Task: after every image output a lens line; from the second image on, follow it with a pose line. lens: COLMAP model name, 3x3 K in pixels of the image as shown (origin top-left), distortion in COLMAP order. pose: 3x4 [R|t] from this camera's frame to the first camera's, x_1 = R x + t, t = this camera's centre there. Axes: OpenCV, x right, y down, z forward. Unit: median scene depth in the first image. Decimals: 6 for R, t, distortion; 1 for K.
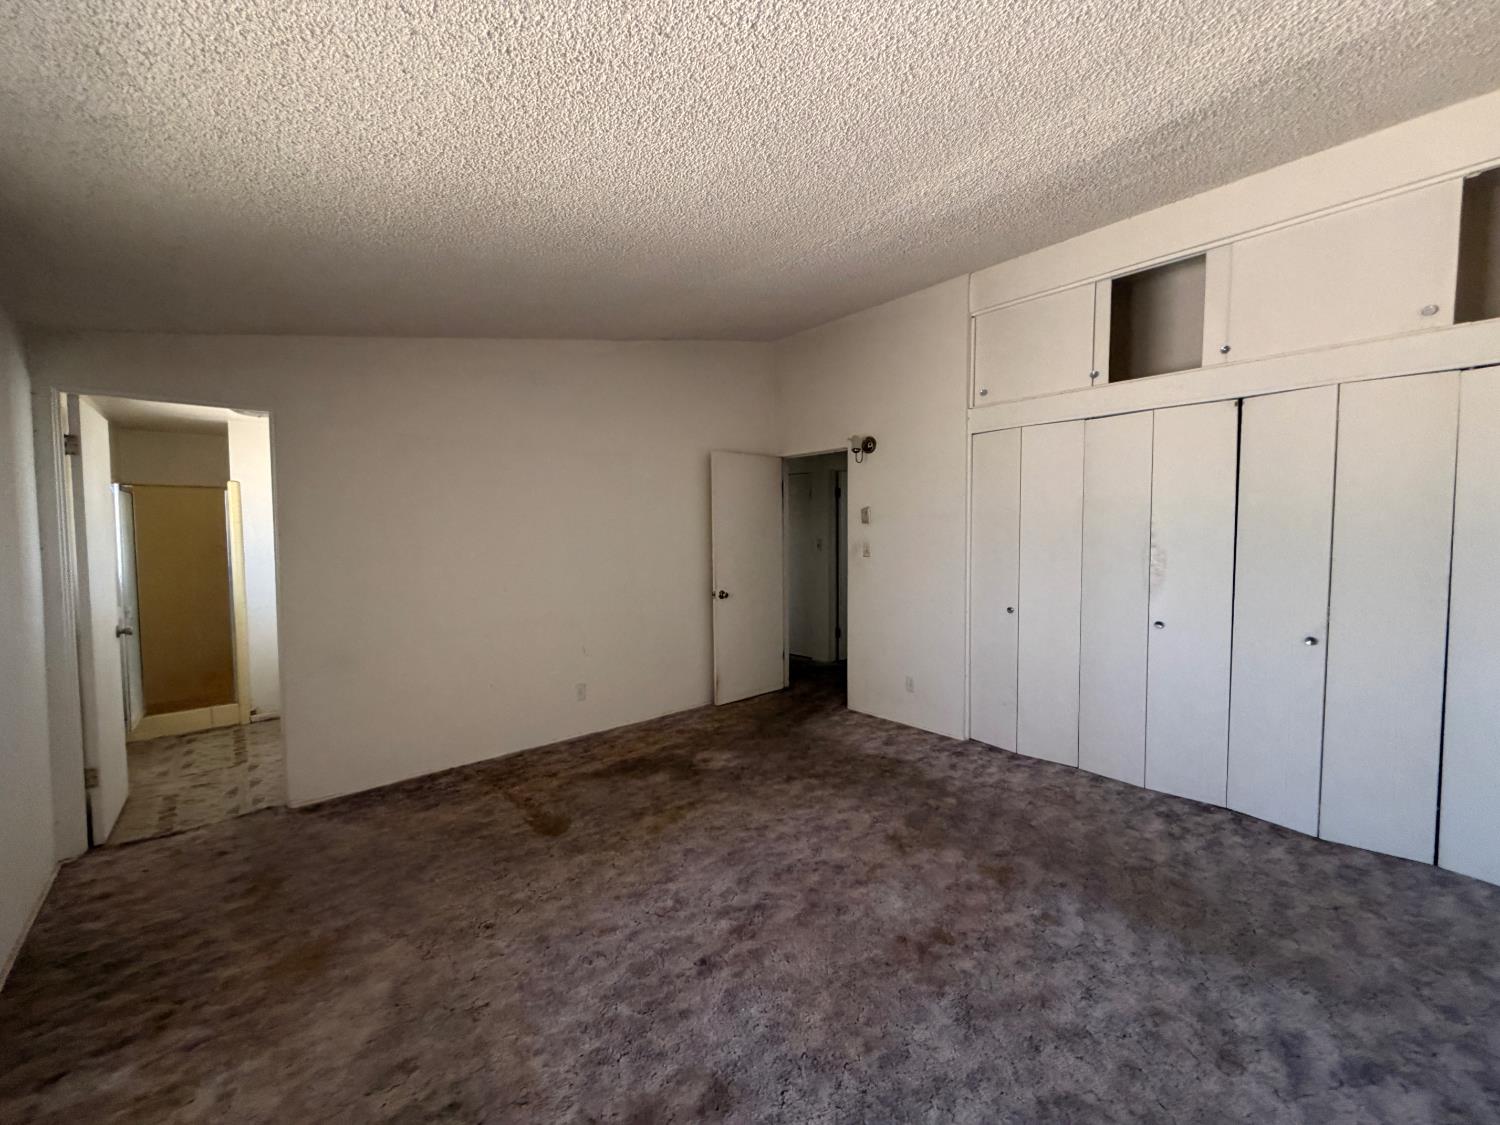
lens RADIAL K [[600.6, 0, 745.0], [0, 600.6, 561.9], [0, 0, 1]] dist [0.000188, 0.000060]
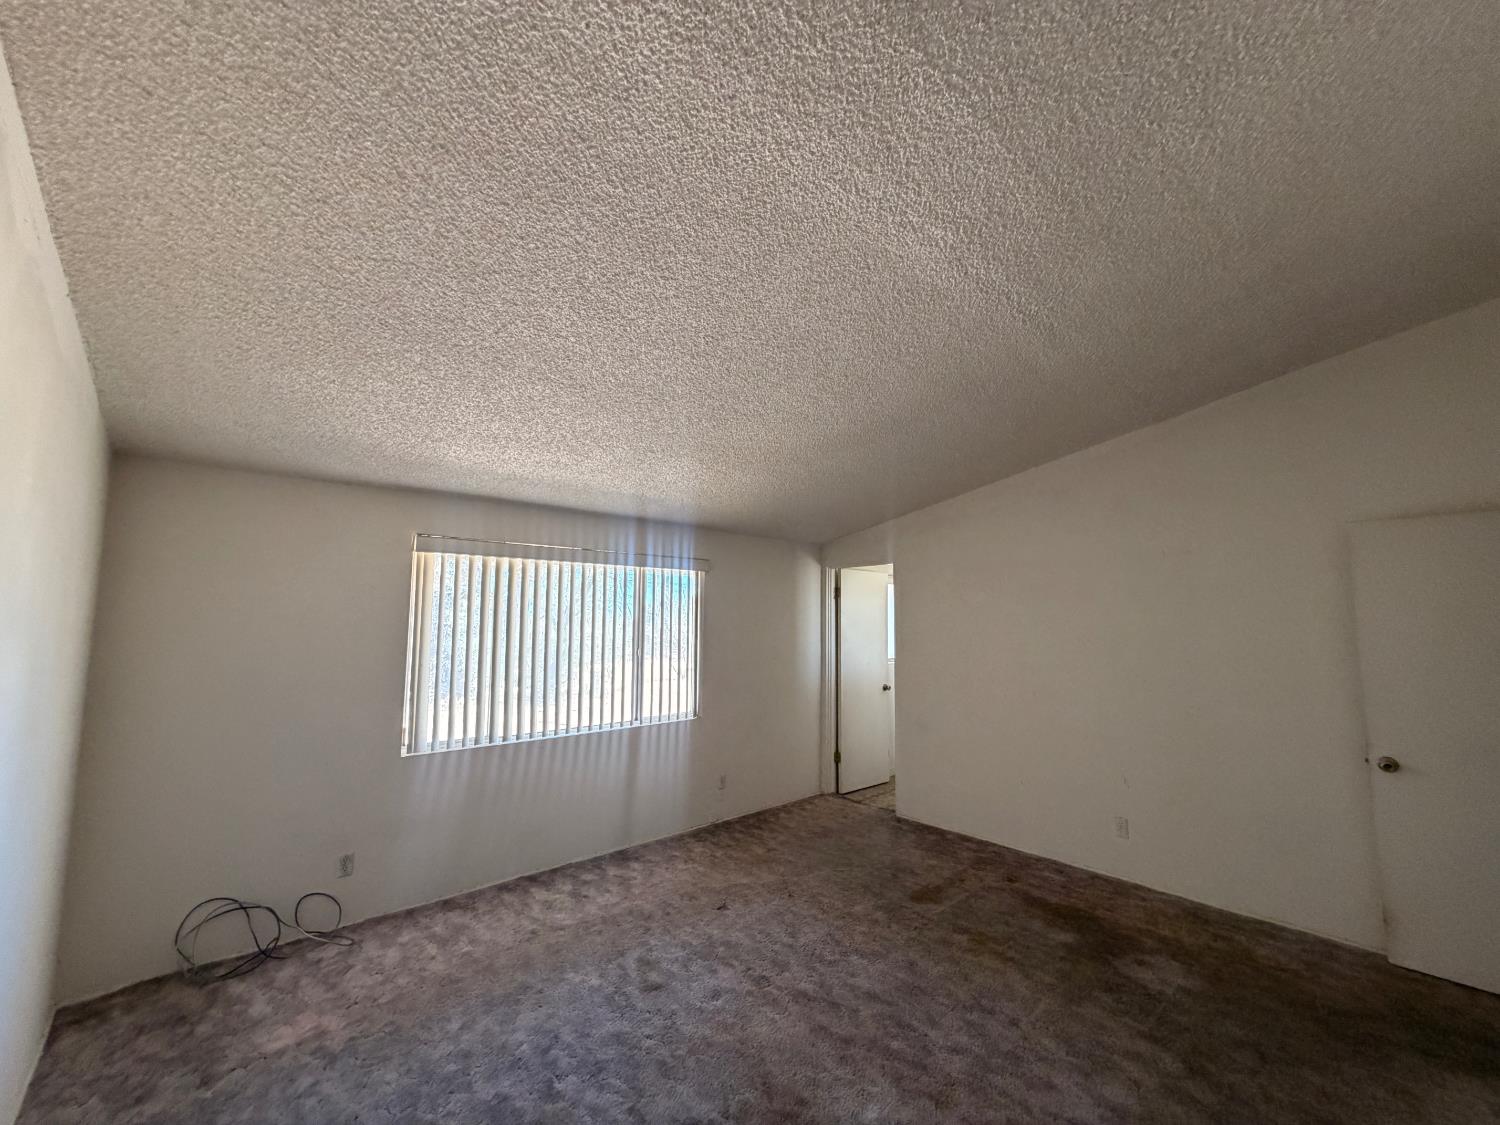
lens RADIAL K [[600.6, 0, 744.7], [0, 600.6, 566.0], [0, 0, 1]] dist [0.000188, 0.000060]
pose [[0.004321, -0.082170, -0.996609, 0.795139], [-0.053129, 0.995192, -0.082284, -0.077833], [0.998578, 0.053304, -0.000065, 0.543214]]
